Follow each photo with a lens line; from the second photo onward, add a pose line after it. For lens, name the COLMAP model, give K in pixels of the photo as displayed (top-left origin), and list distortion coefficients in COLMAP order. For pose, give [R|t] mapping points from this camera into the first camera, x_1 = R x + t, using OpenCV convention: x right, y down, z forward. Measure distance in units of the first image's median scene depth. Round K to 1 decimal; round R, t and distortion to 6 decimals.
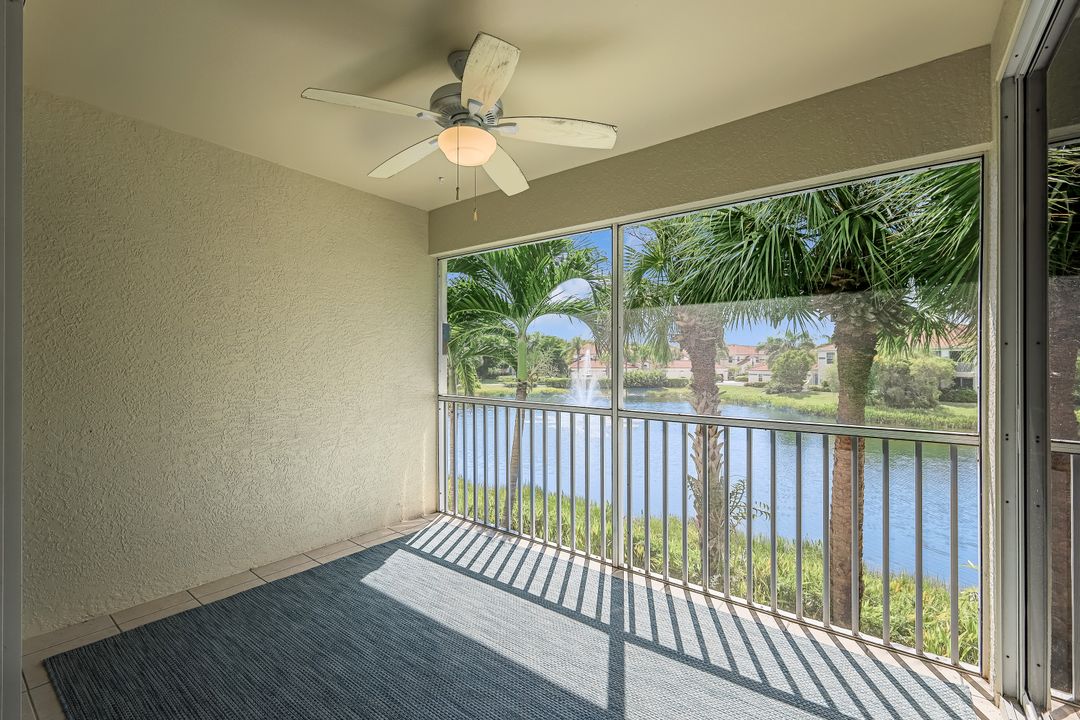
lens RADIAL K [[479.5, 0, 535.7], [0, 479.5, 360.2], [0, 0, 1]] dist [0.001399, 0.000717]
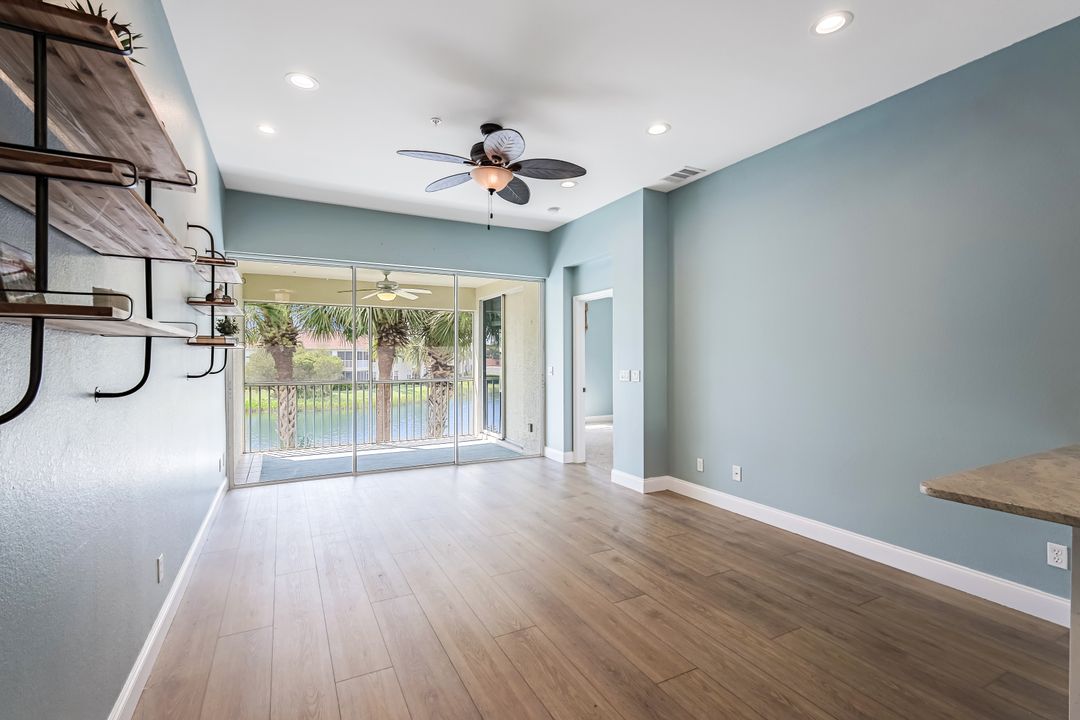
lens RADIAL K [[489.1, 0, 557.3], [0, 489.1, 357.0], [0, 0, 1]] dist [-0.000212, 0.000095]
pose [[0.391481, -0.002179, 0.920183, -1.317081], [0.005414, 0.999985, 0.000064, -0.011590], [-0.920170, 0.004957, 0.391487, -0.657007]]
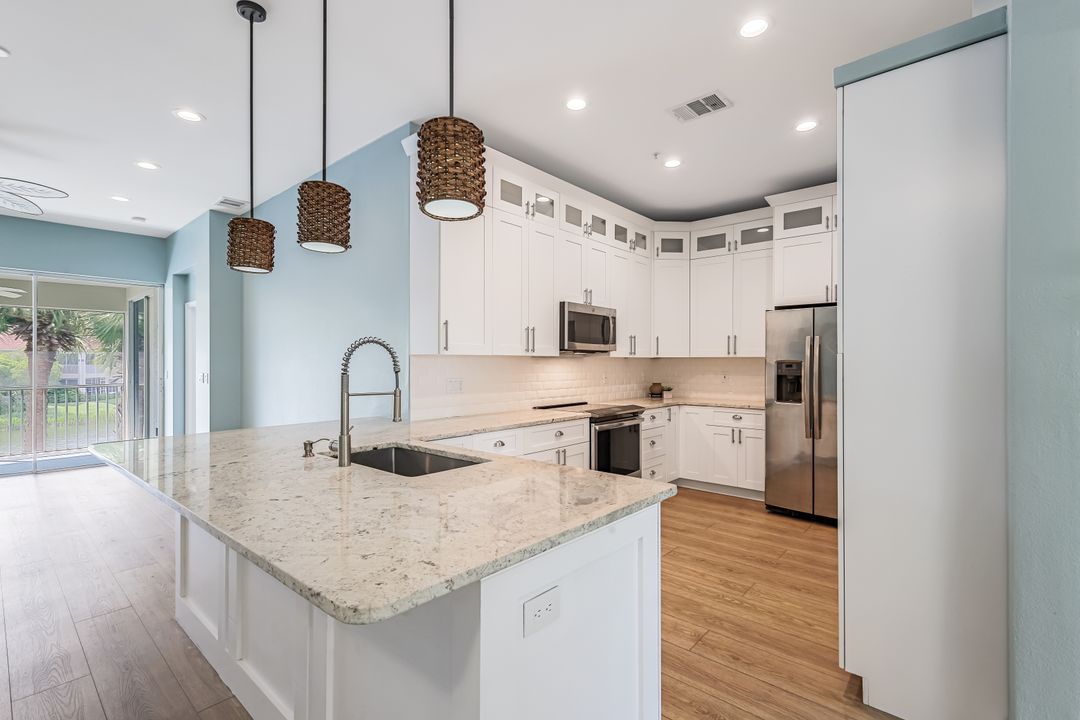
lens RADIAL K [[489.1, 0, 554.4], [0, 489.1, 361.1], [0, 0, 1]] dist [-0.000212, 0.000095]
pose [[0.052015, -0.001497, 0.998645, -1.411860], [0.004561, 0.999989, 0.001262, -0.007207], [-0.998636, 0.004489, 0.052021, -1.335292]]
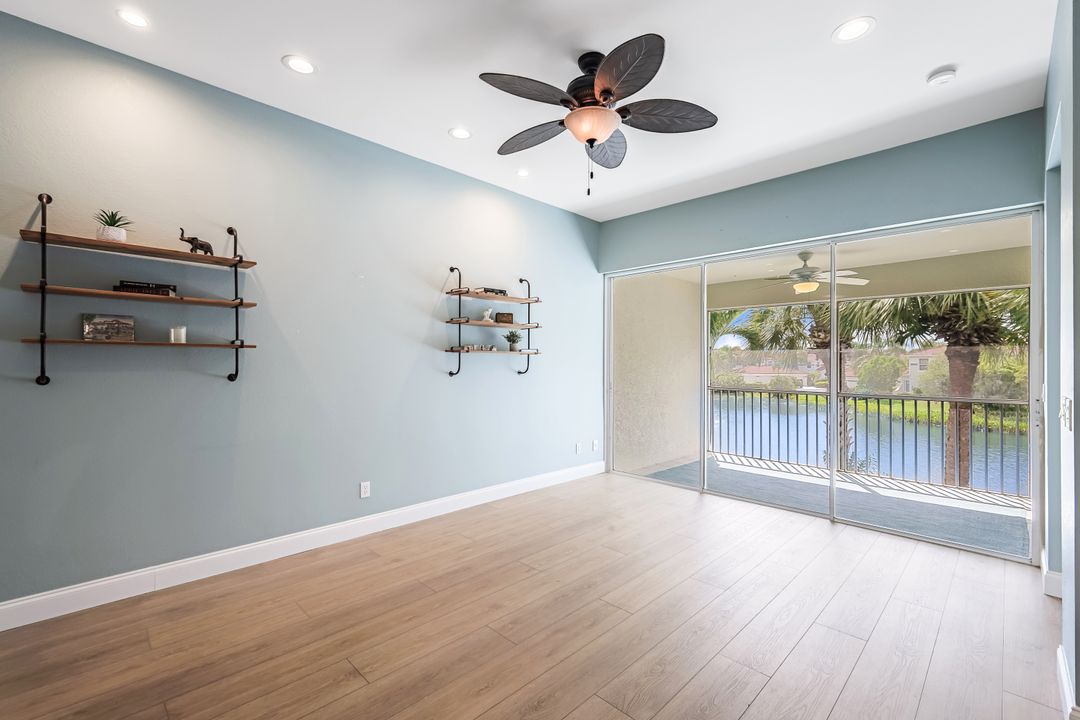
lens RADIAL K [[479.5, 0, 533.3], [0, 479.5, 361.2], [0, 0, 1]] dist [0.001399, 0.000717]
pose [[0.991916, 0.004758, -0.126807, -0.611794], [-0.005519, 0.999969, -0.005653, -0.008758], [0.126776, 0.006307, 0.991911, -0.845923]]
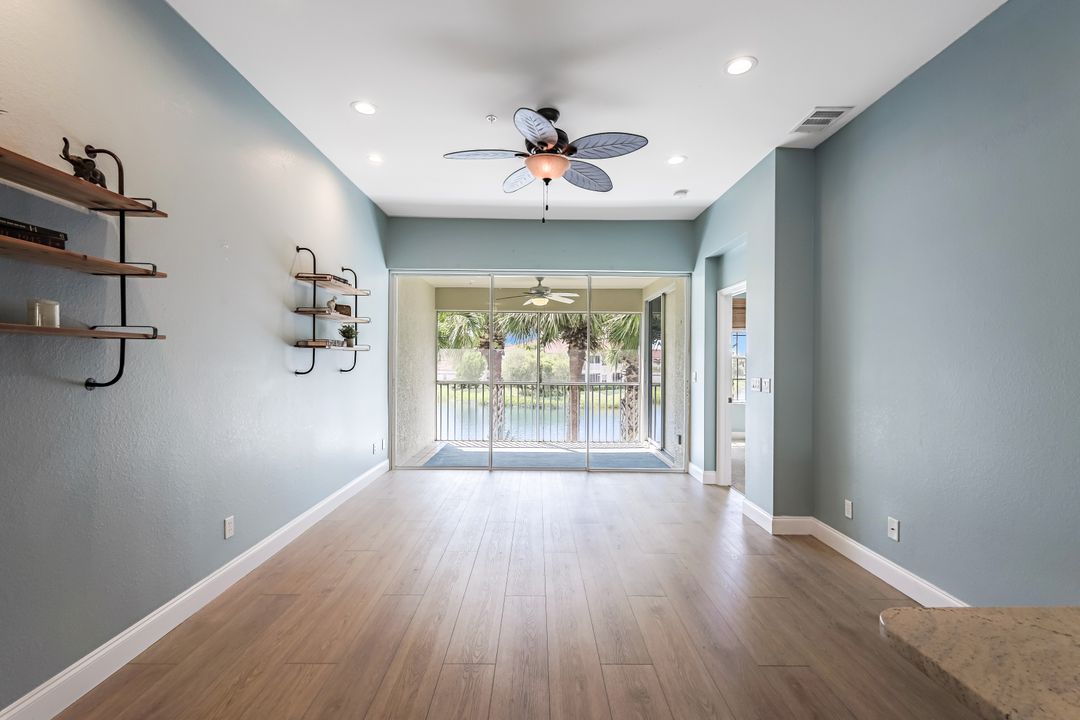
lens RADIAL K [[489.1, 0, 552.3], [0, 489.1, 359.5], [0, 0, 1]] dist [-0.000212, 0.000095]
pose [[0.772965, 0.006026, 0.634421, -1.085002], [-0.004701, 0.999982, -0.003770, -0.009074], [-0.634432, -0.000068, 0.772979, -0.827205]]
